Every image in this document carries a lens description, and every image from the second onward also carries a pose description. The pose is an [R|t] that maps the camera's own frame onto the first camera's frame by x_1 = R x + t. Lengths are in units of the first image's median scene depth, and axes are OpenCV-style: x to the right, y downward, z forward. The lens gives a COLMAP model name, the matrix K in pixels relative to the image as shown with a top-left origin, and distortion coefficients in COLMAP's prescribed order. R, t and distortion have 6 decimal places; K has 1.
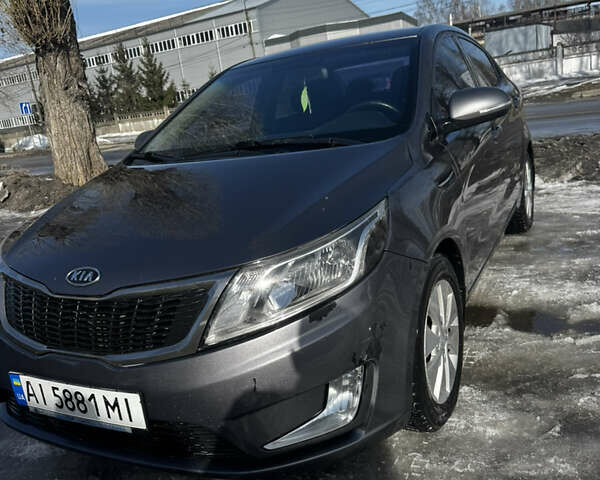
lens RADIAL K [[556.9, 0, 301.2], [0, 556.9, 246.0], [0, 0, 1]] dist [0.008180, 0.000000]
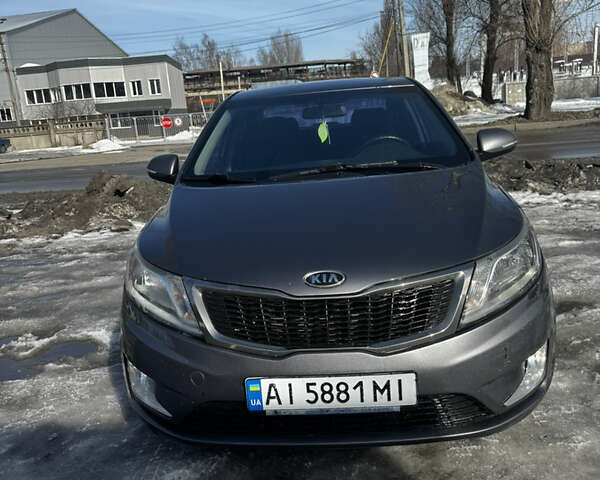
lens RADIAL K [[556.9, 0, 297.8], [0, 556.9, 236.4], [0, 0, 1]] dist [0.008180, 0.000000]
pose [[0.918837, -0.022709, 0.393983, -0.868203], [0.056373, 0.995658, -0.074082, 0.050216], [-0.390589, 0.090280, 0.916127, 0.007405]]
